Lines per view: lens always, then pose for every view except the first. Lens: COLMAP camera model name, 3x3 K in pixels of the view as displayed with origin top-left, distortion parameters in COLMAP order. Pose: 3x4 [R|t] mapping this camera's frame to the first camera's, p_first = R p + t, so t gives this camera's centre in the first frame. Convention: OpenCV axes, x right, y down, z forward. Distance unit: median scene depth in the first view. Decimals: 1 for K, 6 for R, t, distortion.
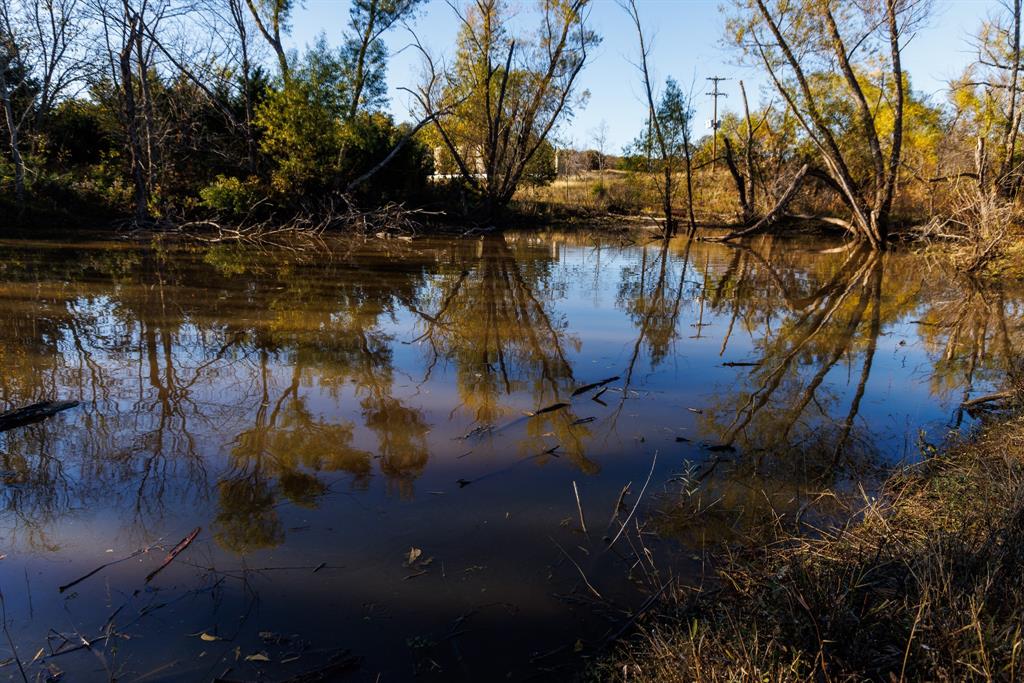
lens RADIAL K [[710.0, 0, 512.0], [0, 710.0, 341.5], [0, 0, 1]] dist [0.027389, -0.000466]
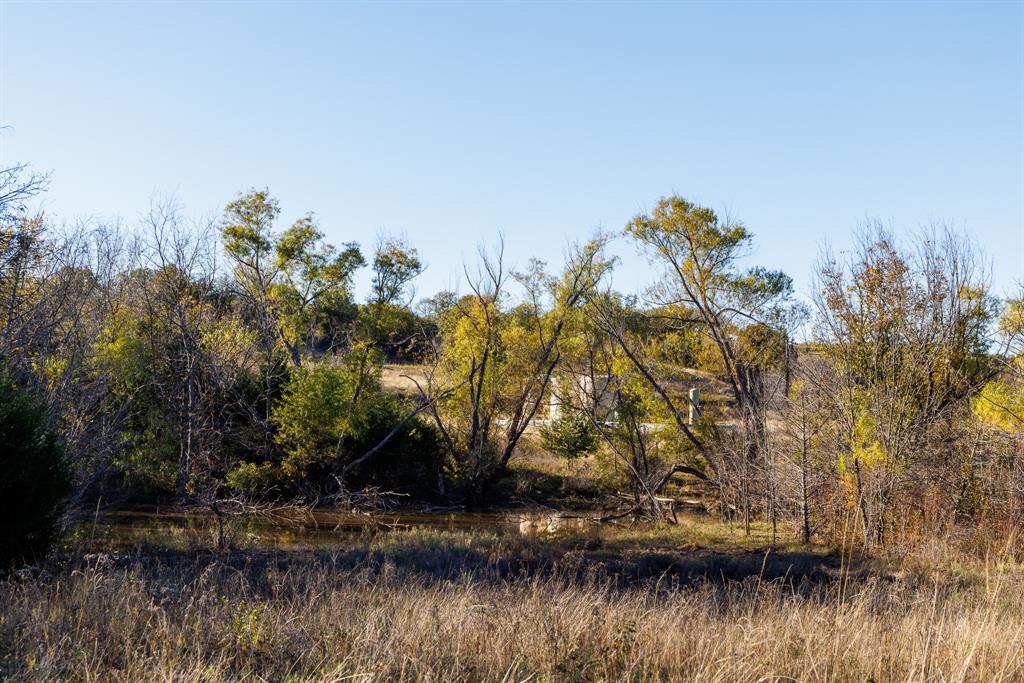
lens RADIAL K [[1495.0, 0, 512.0], [0, 1495.0, 341.5], [0, 0, 1]] dist [0.012314, -0.001636]
pose [[0.985857, -0.004930, -0.167518, 0.495824], [-0.038251, 0.966565, -0.253554, 0.209124], [0.163167, 0.256376, 0.952706, -1.469568]]
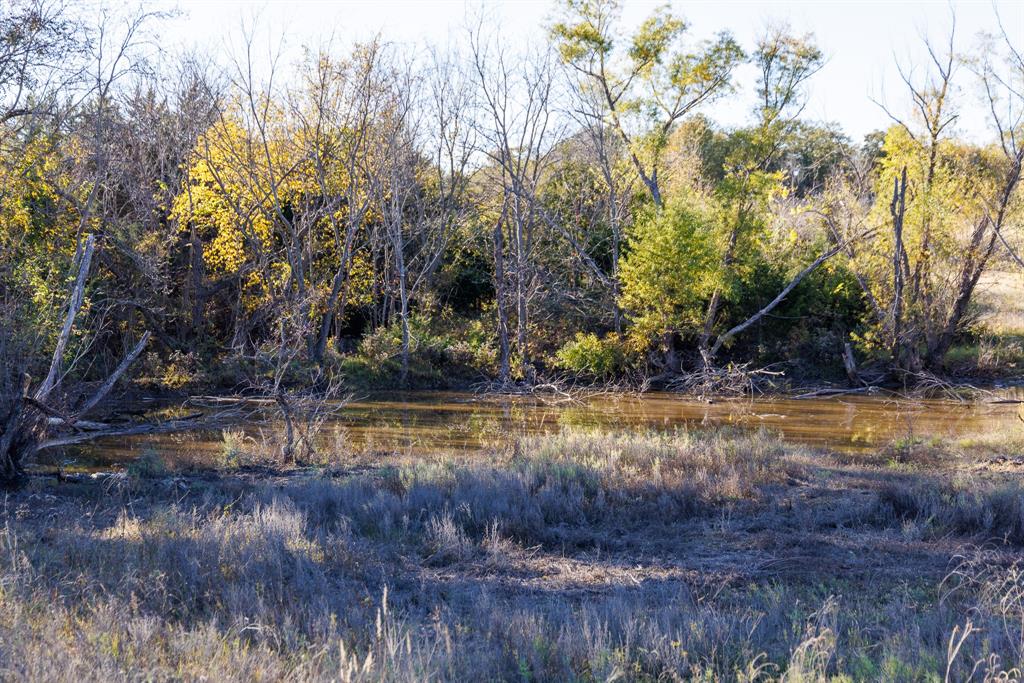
lens RADIAL K [[1684.9, 0, 512.0], [0, 1684.9, 341.5], [0, 0, 1]] dist [-0.002680, -0.091822]
pose [[0.860267, -0.015661, -0.509603, 0.649486], [-0.072724, 0.985539, -0.153052, 0.124524], [0.504630, 0.168726, 0.846687, -0.928381]]
